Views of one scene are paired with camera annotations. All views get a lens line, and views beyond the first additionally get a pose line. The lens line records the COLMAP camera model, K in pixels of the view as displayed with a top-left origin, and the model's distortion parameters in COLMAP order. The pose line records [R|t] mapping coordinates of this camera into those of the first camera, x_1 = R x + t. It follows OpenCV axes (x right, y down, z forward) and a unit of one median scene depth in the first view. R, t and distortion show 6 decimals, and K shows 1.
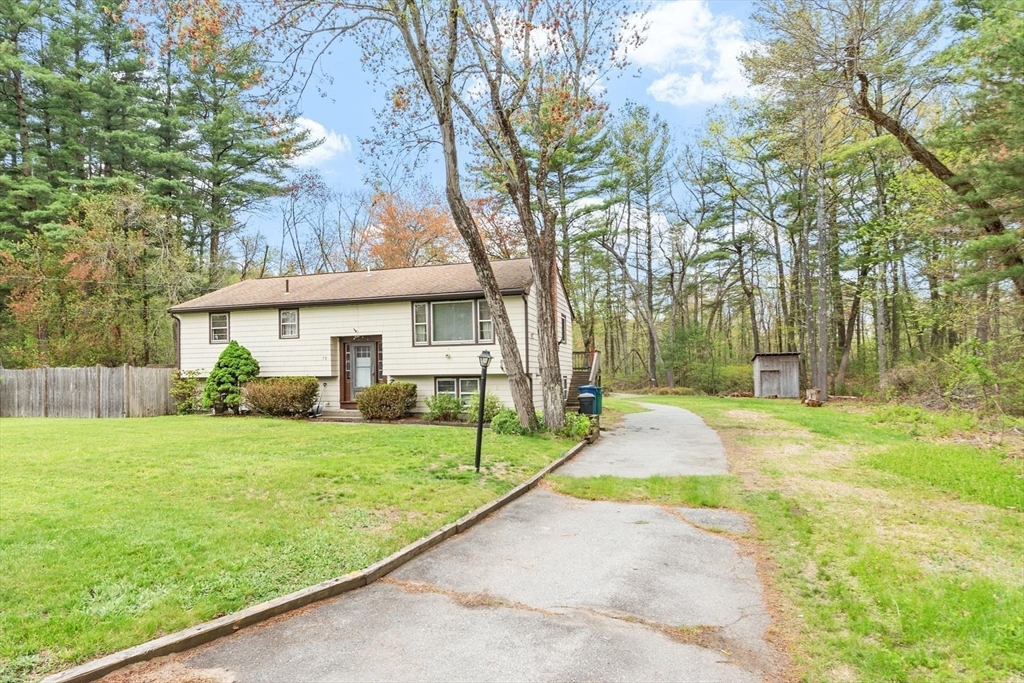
lens RADIAL K [[558.9, 0, 509.1], [0, 558.9, 344.1], [0, 0, 1]] dist [0.004042, 0.002286]
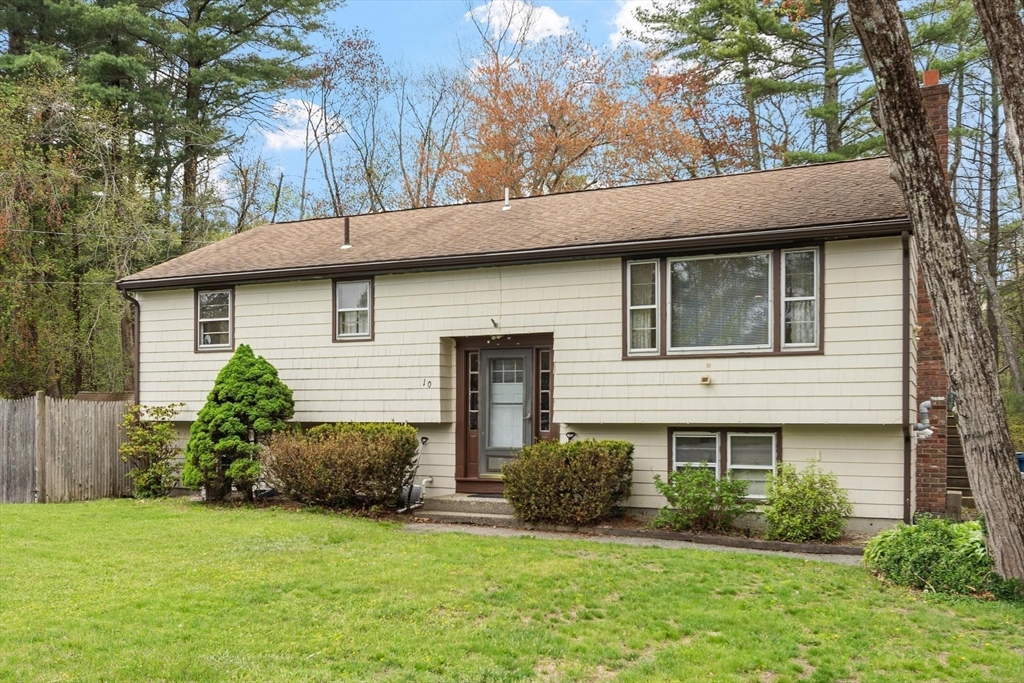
lens RADIAL K [[1056.5, 0, 512.5], [0, 1056.5, 351.8], [0, 0, 1]] dist [0.019460, 0.000000]
pose [[0.982798, 0.001728, -0.184677, -0.095820], [-0.002688, 0.999984, -0.004945, 0.002776], [0.184666, 0.005356, 0.982787, 0.148864]]
